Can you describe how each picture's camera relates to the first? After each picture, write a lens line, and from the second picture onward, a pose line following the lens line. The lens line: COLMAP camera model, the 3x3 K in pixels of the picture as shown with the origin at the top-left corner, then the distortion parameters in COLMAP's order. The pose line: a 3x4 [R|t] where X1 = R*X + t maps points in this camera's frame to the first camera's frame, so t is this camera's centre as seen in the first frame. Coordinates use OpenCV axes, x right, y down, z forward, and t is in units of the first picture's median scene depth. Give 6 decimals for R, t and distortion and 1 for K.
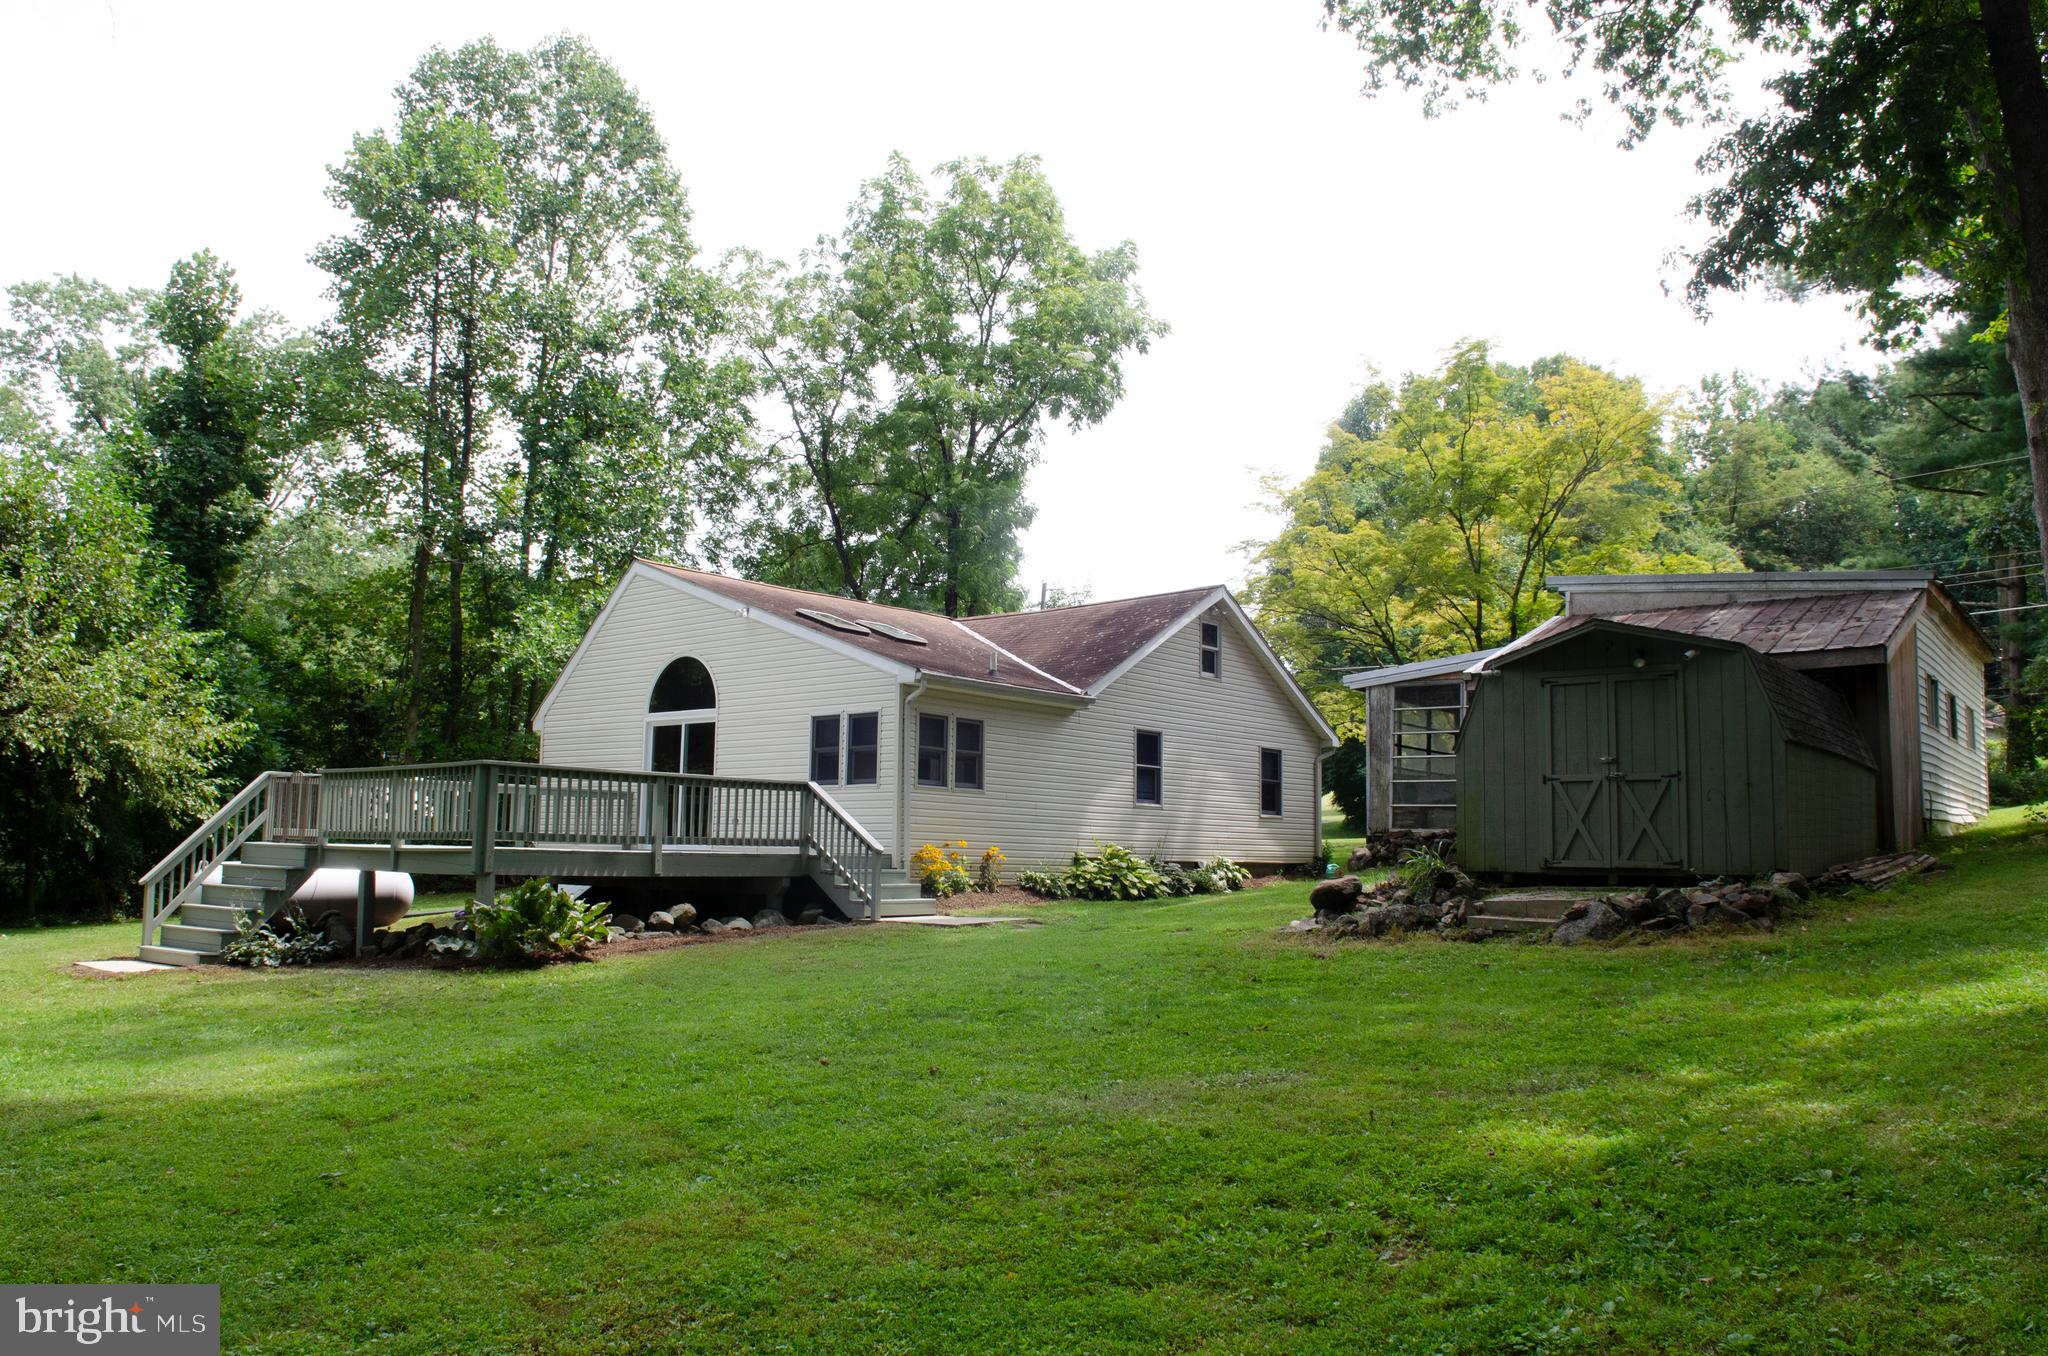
lens RADIAL K [[1537.8, 0, 1015.9], [0, 1537.8, 684.7], [0, 0, 1]] dist [-0.026017, -0.031519]
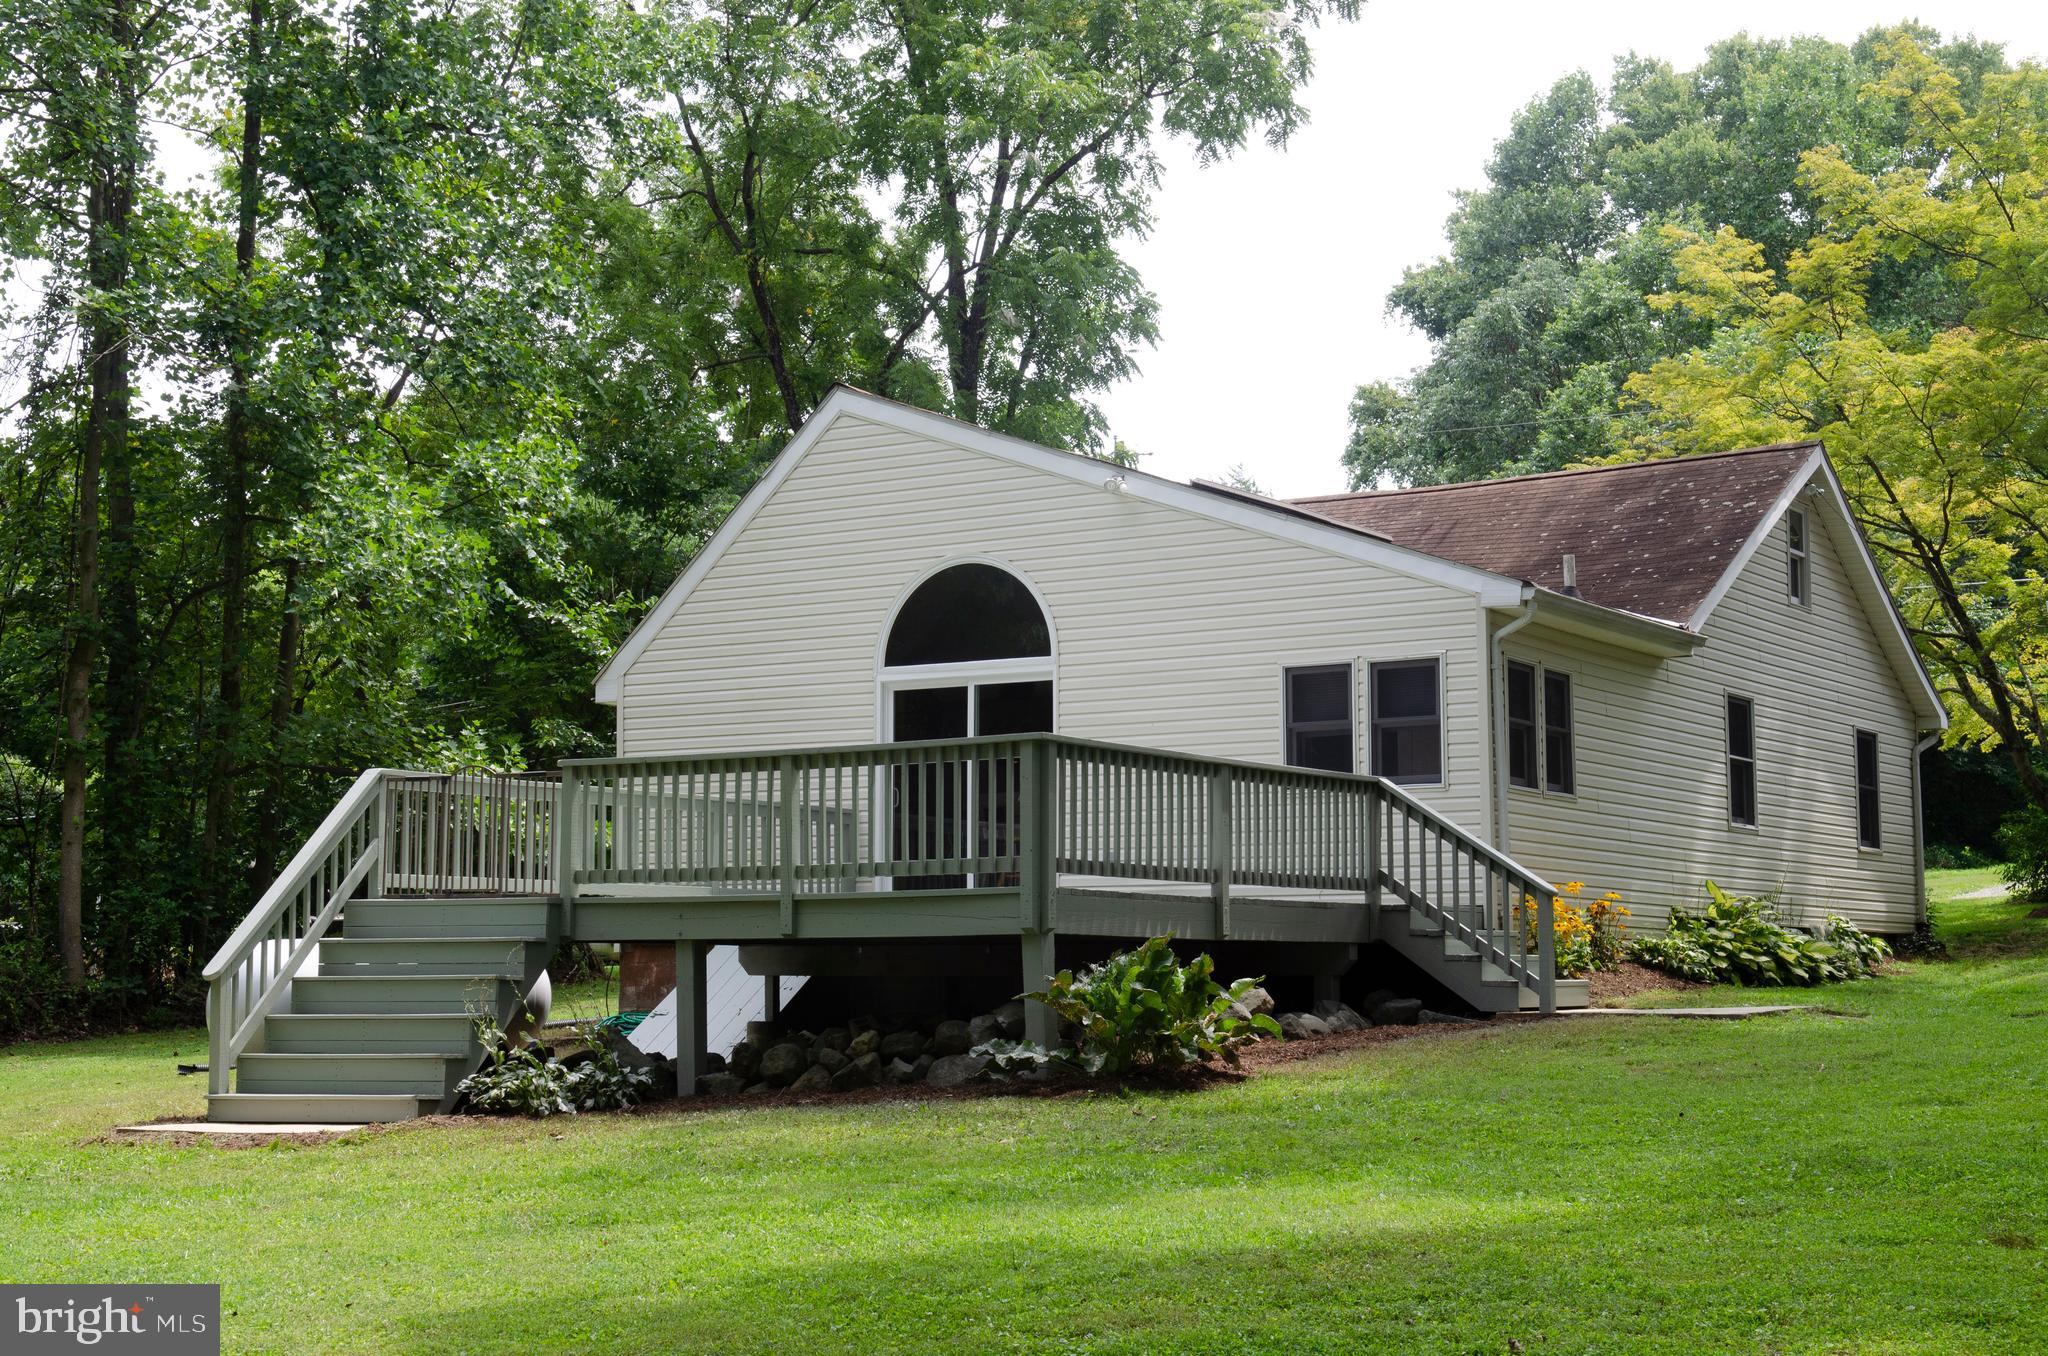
lens RADIAL K [[3013.3, 0, 1024.0], [0, 3013.3, 678.0], [0, 0, 1]] dist [0.131488, 0.008369]
pose [[0.987621, -0.000971, 0.156855, -0.336586], [-0.000536, 0.999954, 0.009560, 0.011750], [-0.156857, -0.009526, 0.987575, -0.069556]]
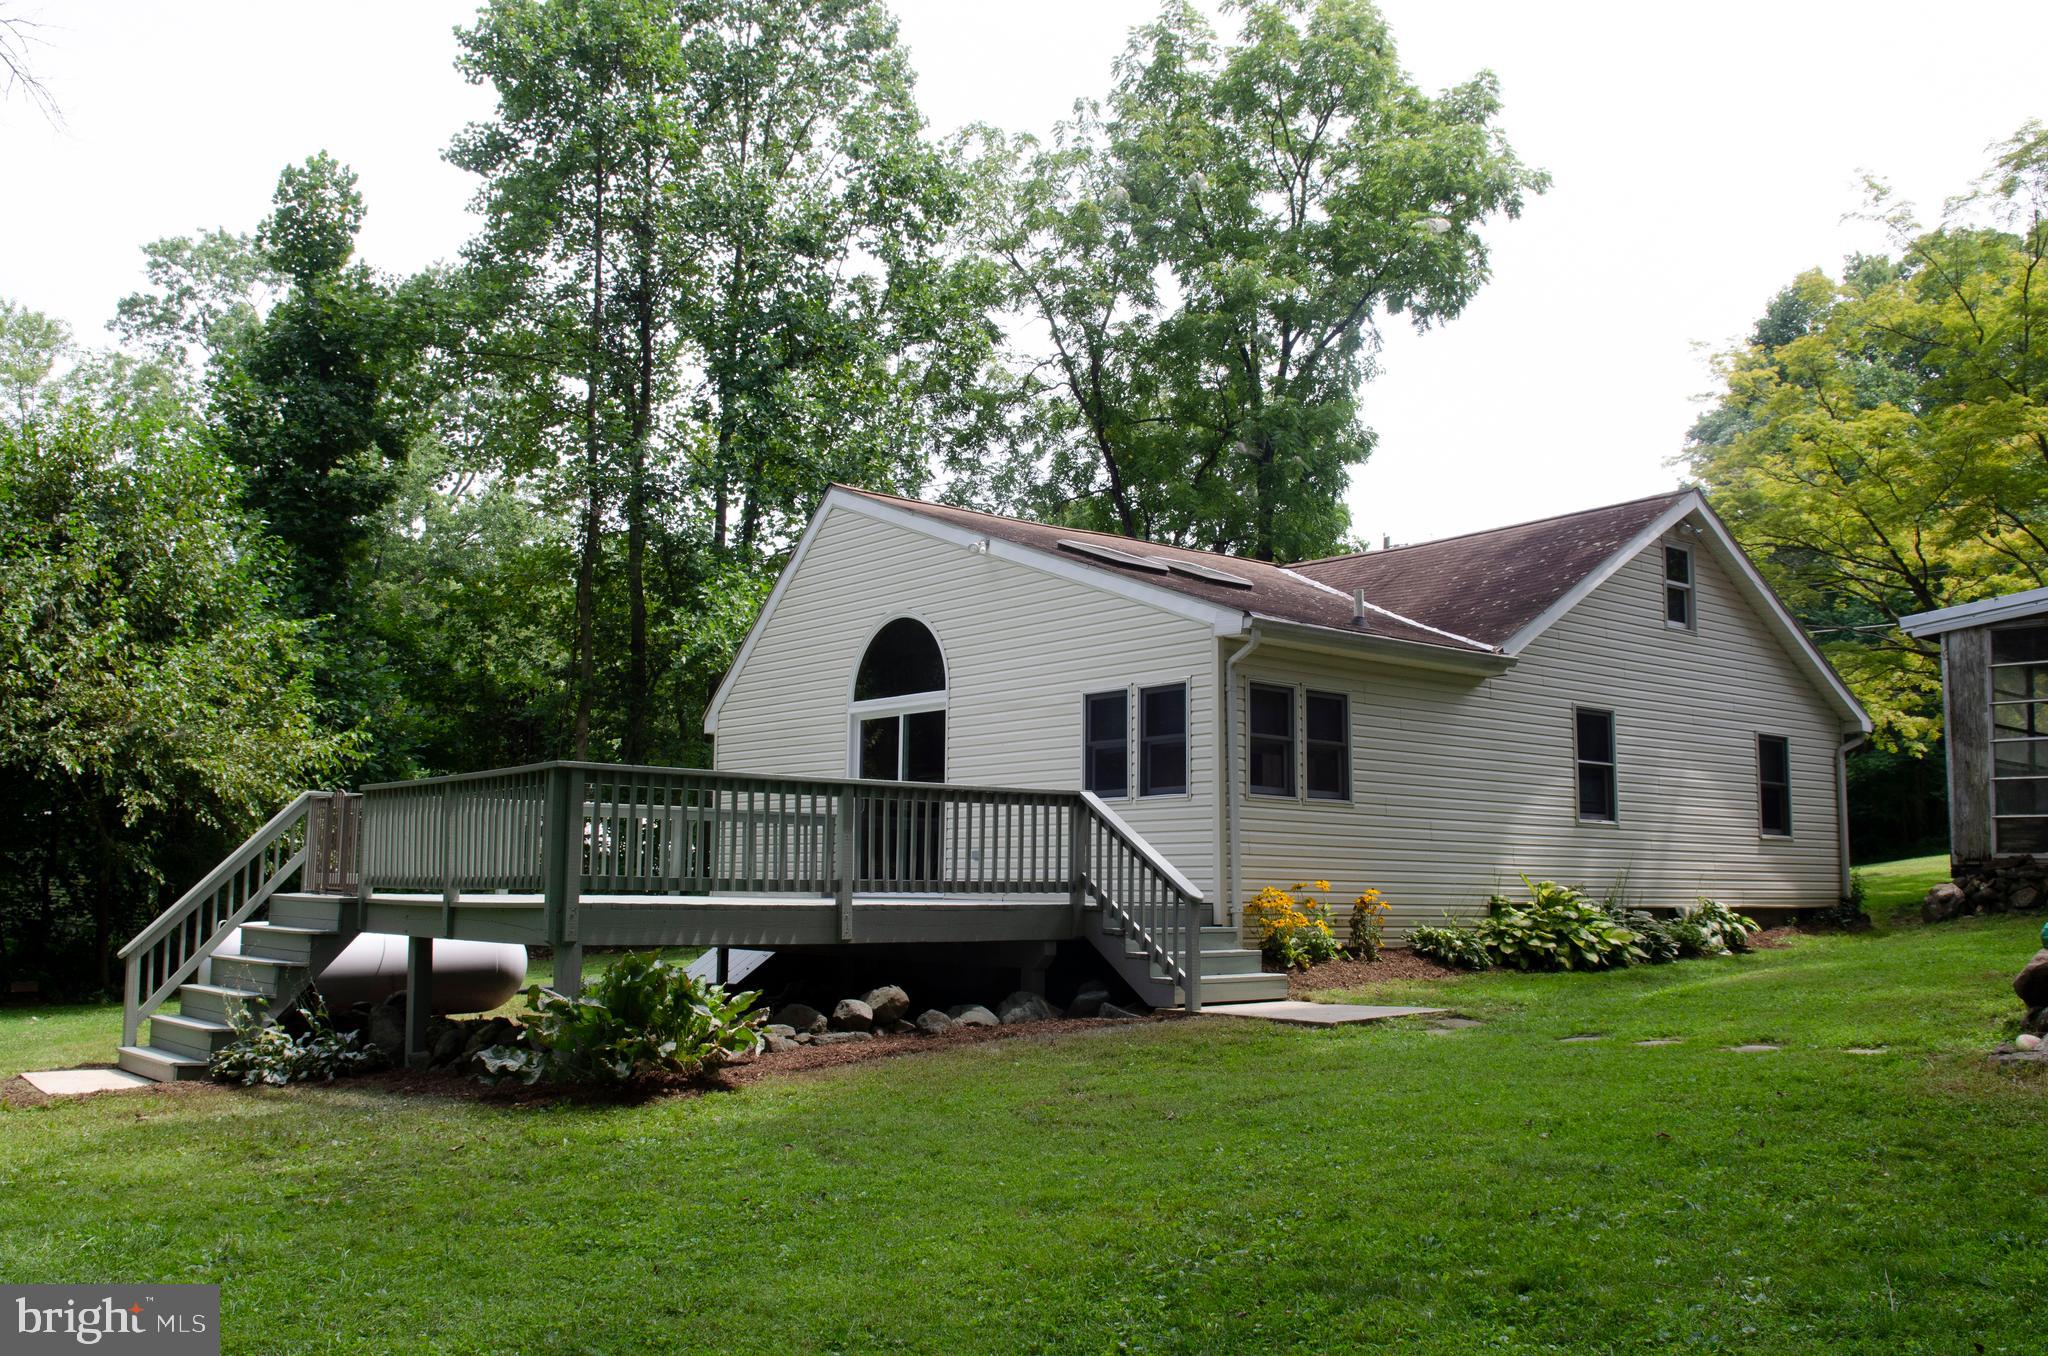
lens RADIAL K [[1759.3, 0, 1024.0], [0, 1759.3, 678.0], [0, 0, 1]] dist [-0.014156, 0.000929]
pose [[0.985533, -0.027666, -0.167213, -0.026384], [0.026006, 0.999588, -0.012109, 0.018558], [0.167479, 0.007586, 0.985846, 0.208186]]
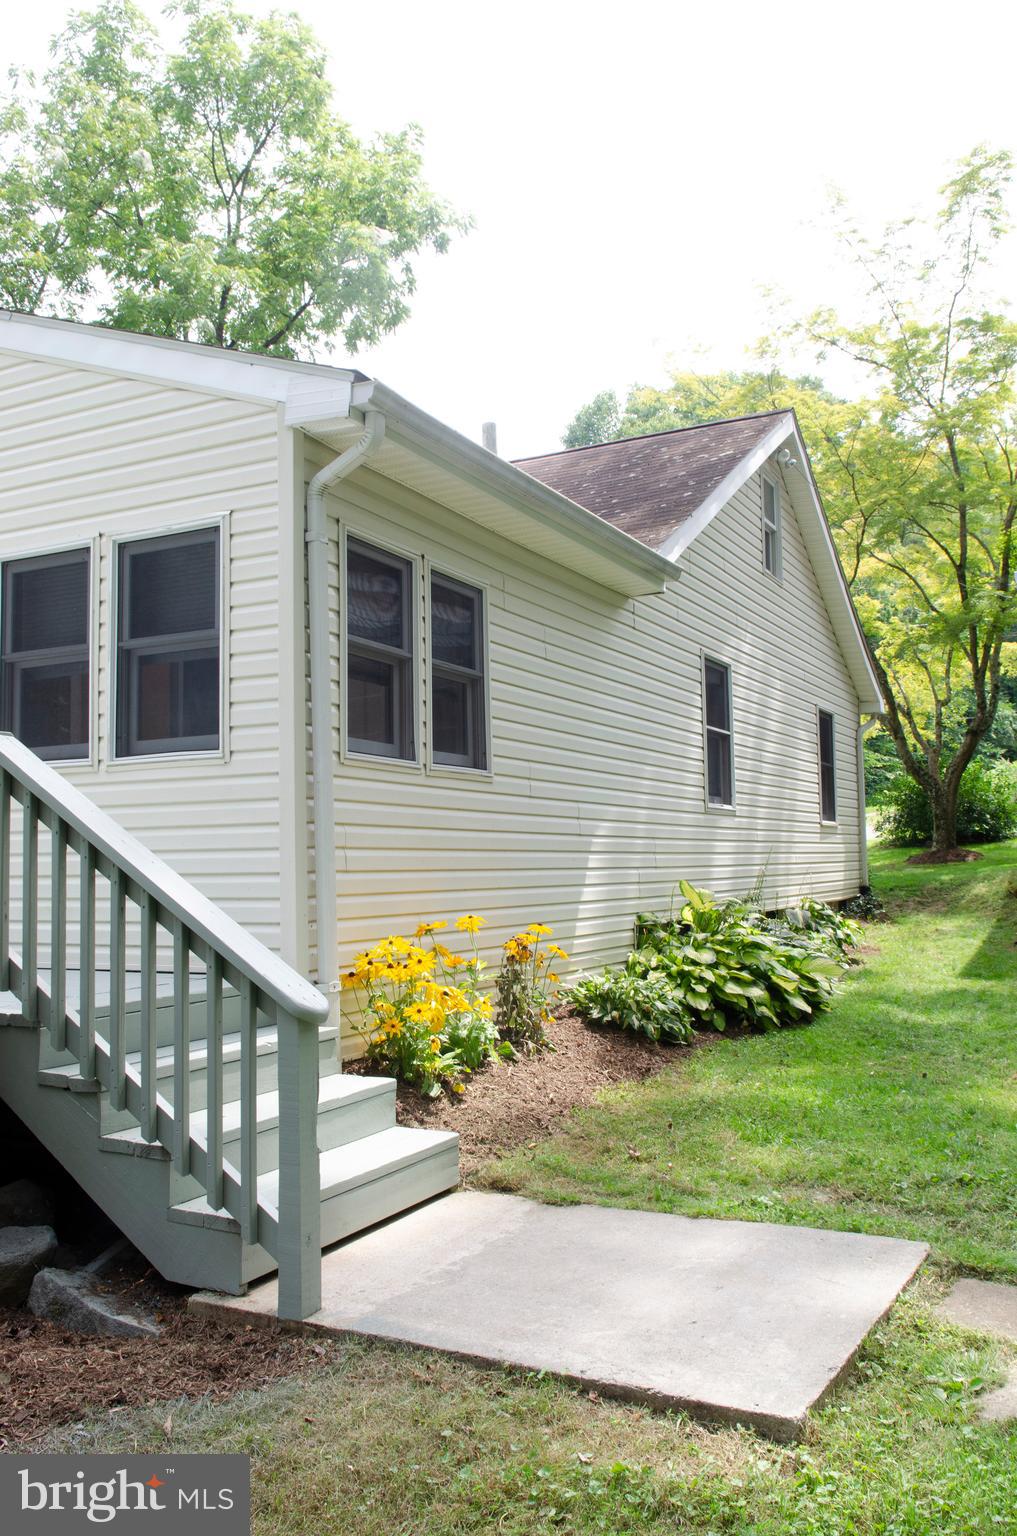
lens RADIAL K [[1243.0, 0, 512.9], [0, 1243.0, 778.6], [0, 0, 1]] dist [-0.008000, -0.007816]
pose [[0.969027, -0.012409, 0.246644, -0.076132], [0.000169, 0.998770, 0.049583, 0.046157], [-0.246956, -0.048005, 0.967837, 0.589404]]
